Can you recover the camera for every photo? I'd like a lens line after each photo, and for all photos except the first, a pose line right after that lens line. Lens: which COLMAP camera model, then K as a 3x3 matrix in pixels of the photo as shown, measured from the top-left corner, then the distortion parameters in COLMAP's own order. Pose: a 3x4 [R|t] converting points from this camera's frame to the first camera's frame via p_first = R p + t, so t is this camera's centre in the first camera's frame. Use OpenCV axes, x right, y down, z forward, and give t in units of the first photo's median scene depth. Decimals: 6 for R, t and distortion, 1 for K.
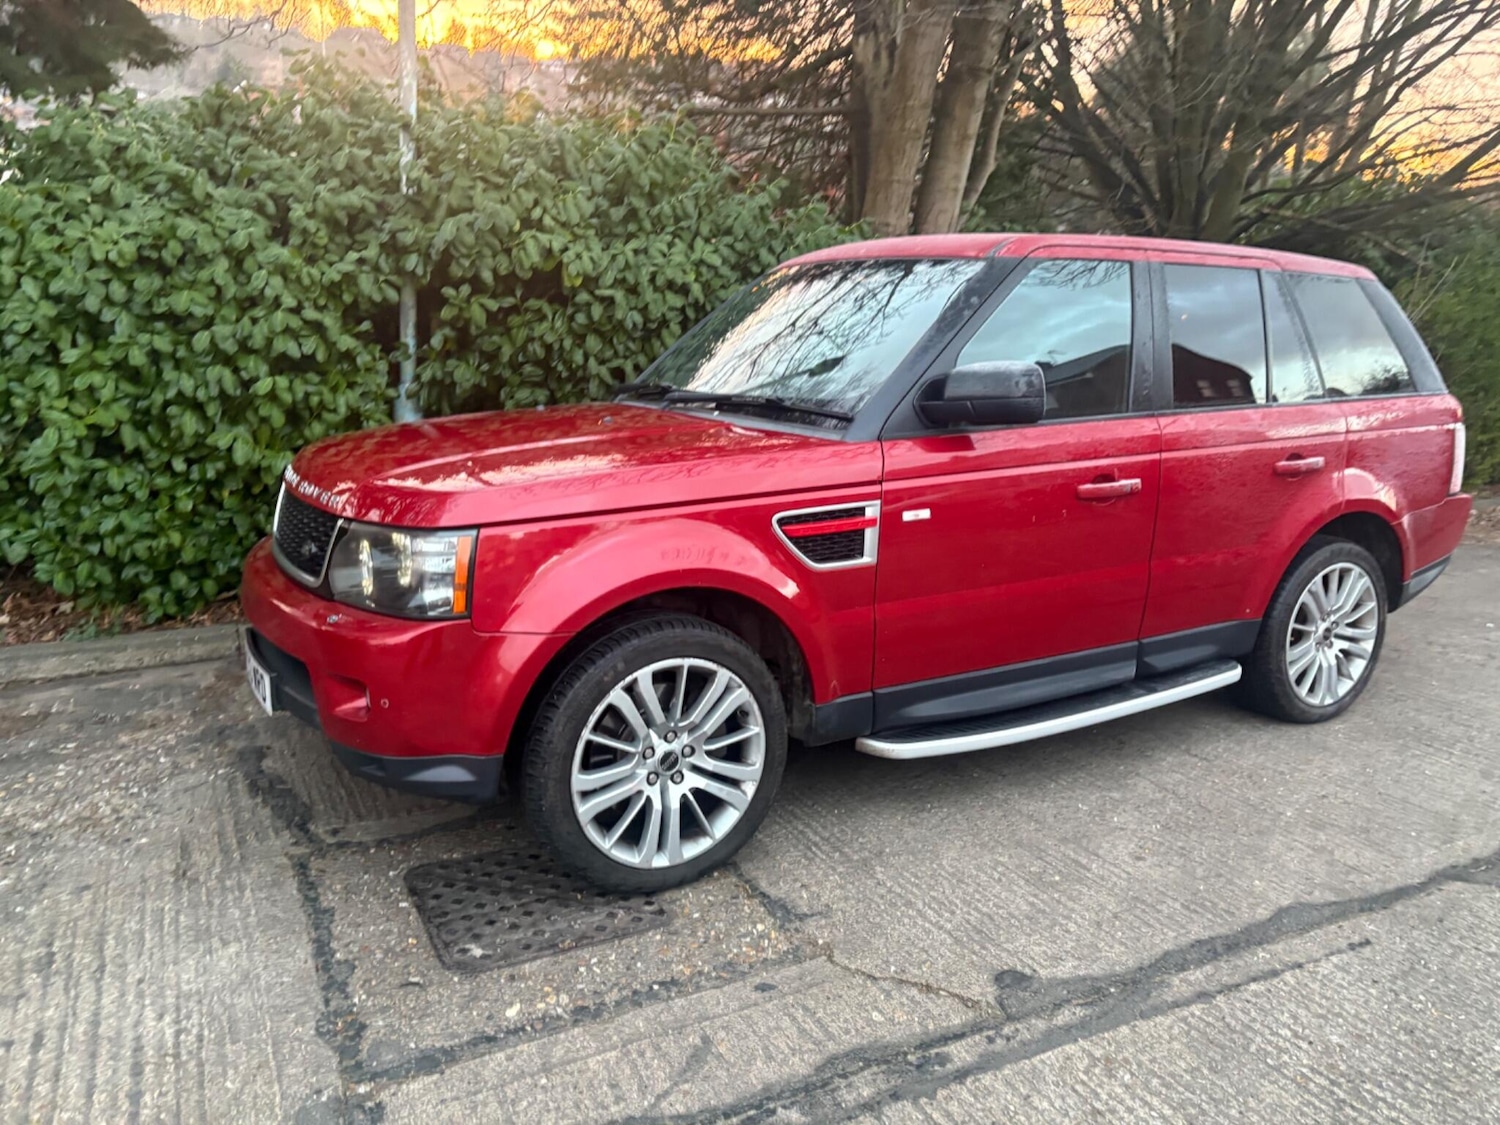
lens RADIAL K [[1134.0, 0, 760.7], [0, 1134.0, 561.1], [0, 0, 1]] dist [0.057423, -0.057315]
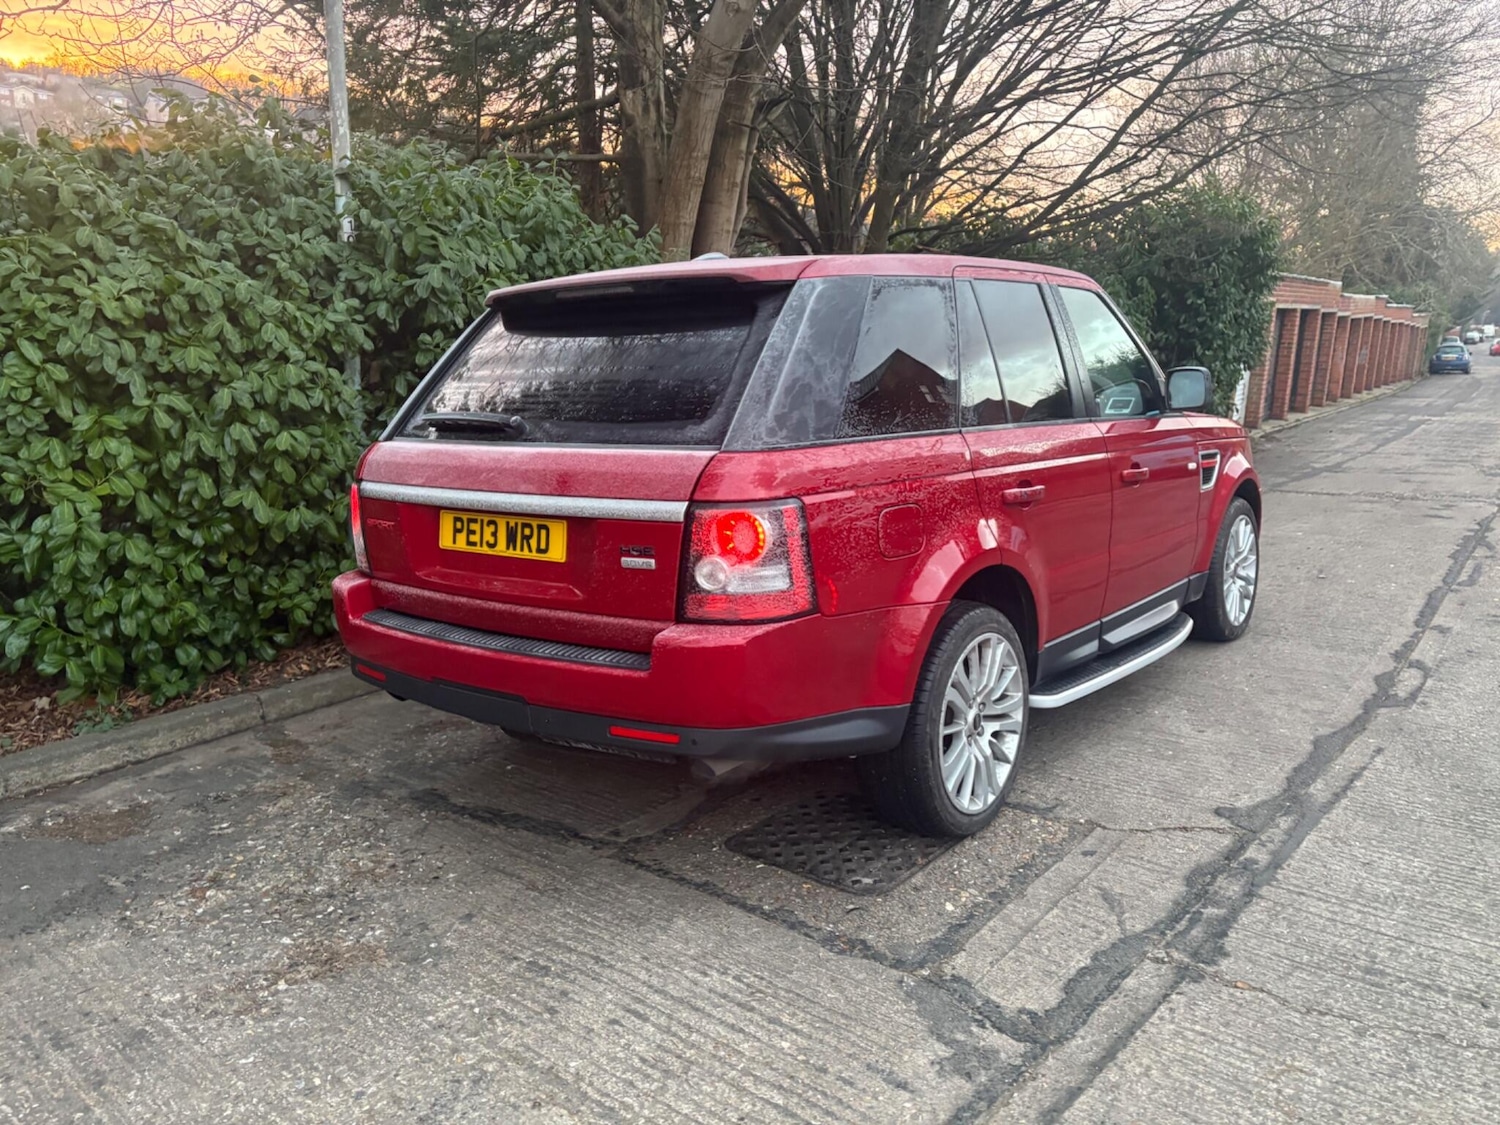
lens RADIAL K [[1134.0, 0, 760.7], [0, 1134.0, 561.1], [0, 0, 1]] dist [0.057423, -0.057315]
pose [[0.917458, -0.110961, 0.382045, -0.461115], [0.119134, 0.992876, 0.002277, -0.005713], [-0.379576, 0.043425, 0.924141, -0.051684]]
